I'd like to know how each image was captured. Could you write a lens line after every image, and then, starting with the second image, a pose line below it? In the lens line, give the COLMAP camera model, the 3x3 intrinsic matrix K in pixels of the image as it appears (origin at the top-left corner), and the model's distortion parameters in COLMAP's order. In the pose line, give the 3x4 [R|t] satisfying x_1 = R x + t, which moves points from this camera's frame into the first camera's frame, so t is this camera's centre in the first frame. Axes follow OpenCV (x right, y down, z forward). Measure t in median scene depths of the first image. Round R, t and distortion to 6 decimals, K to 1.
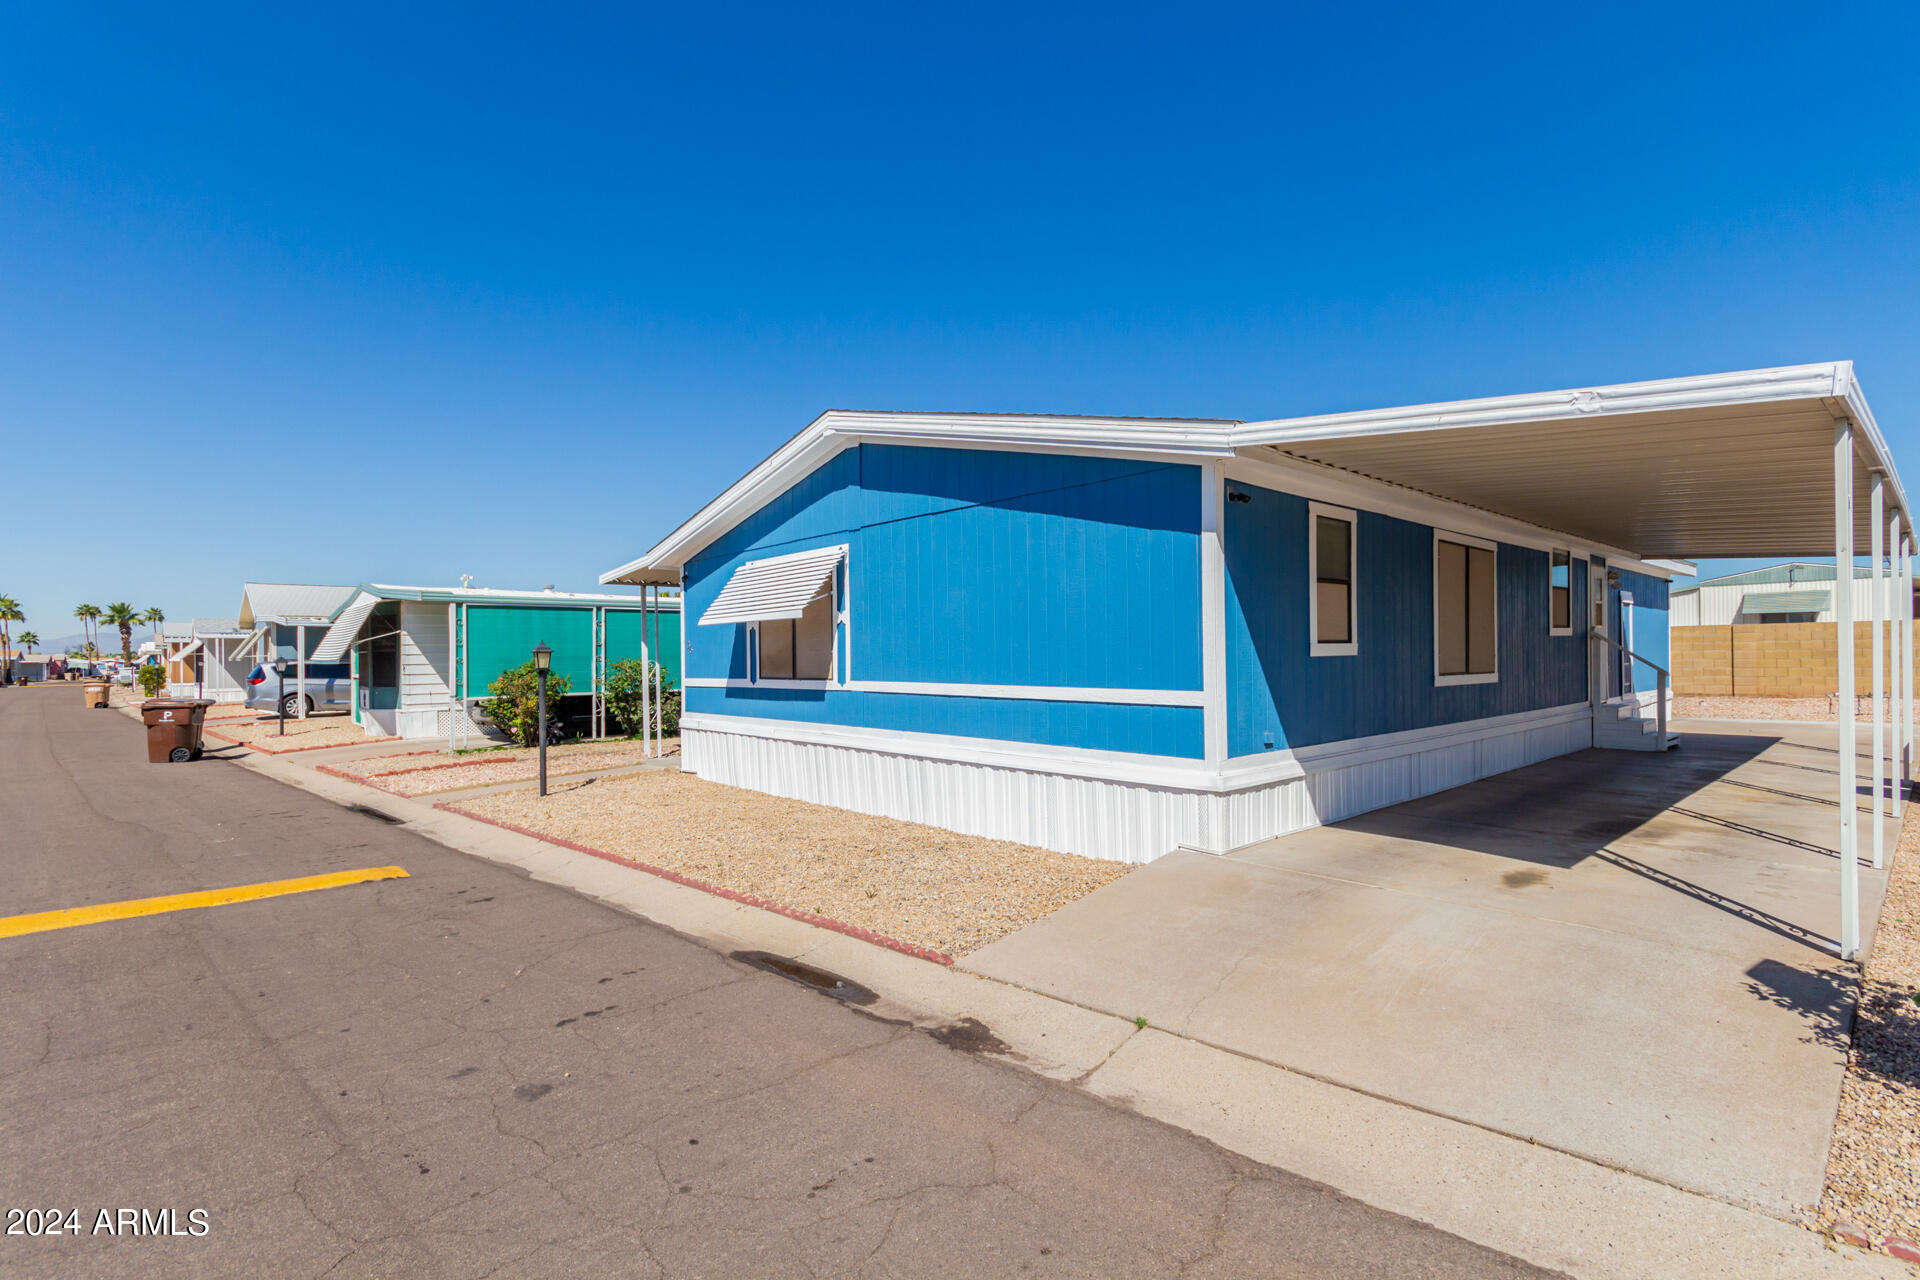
lens RADIAL K [[935.0, 0, 965.2], [0, 935.0, 649.9], [0, 0, 1]] dist [0.000487, 0.000261]
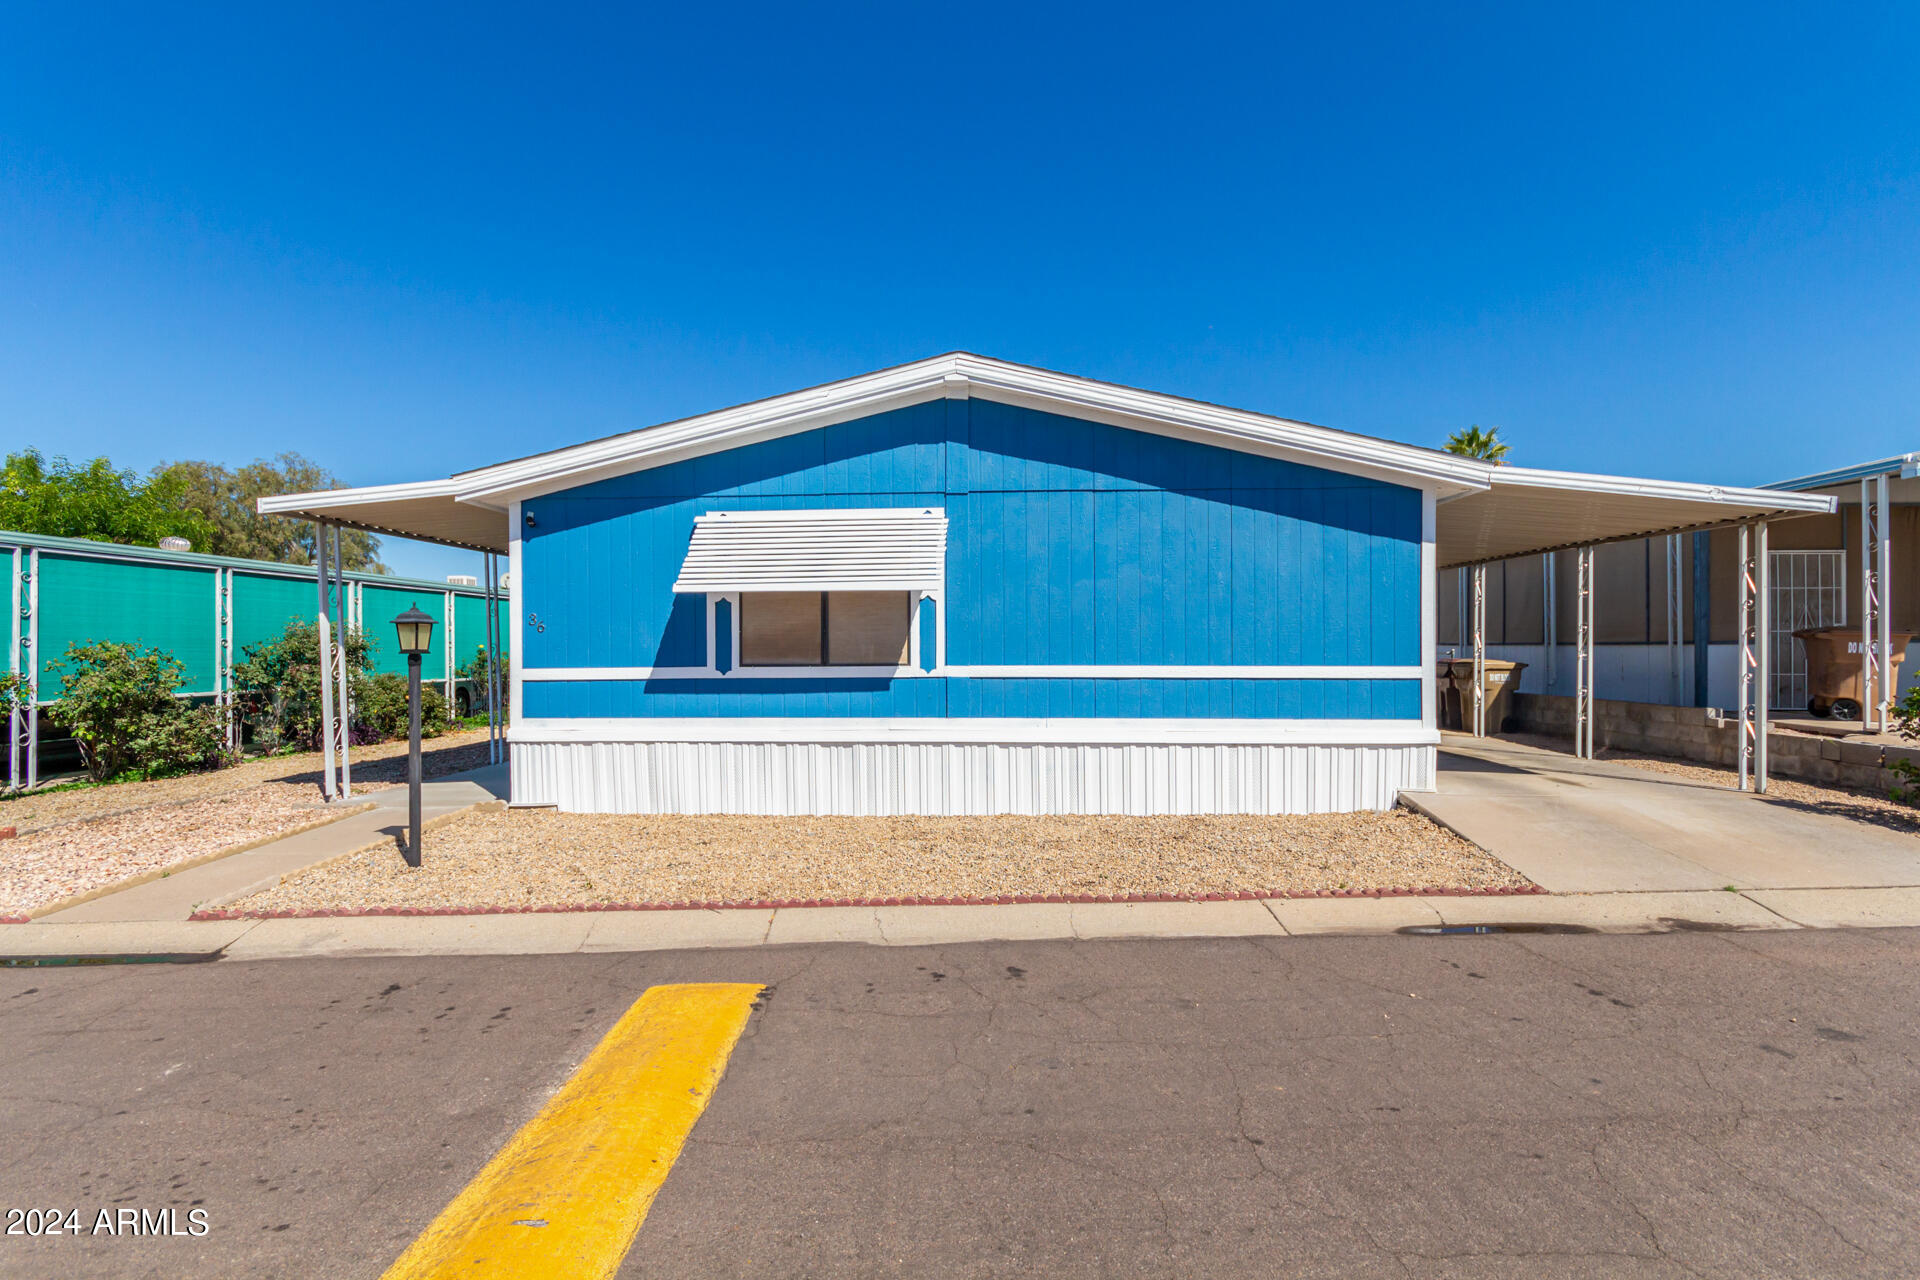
lens RADIAL K [[935.0, 0, 965.2], [0, 935.0, 649.9], [0, 0, 1]] dist [0.000487, 0.000261]
pose [[0.687253, 0.009316, 0.726358, -0.734800], [-0.009140, 0.999950, -0.004177, 0.021574], [-0.726361, -0.003768, 0.687304, 0.383954]]
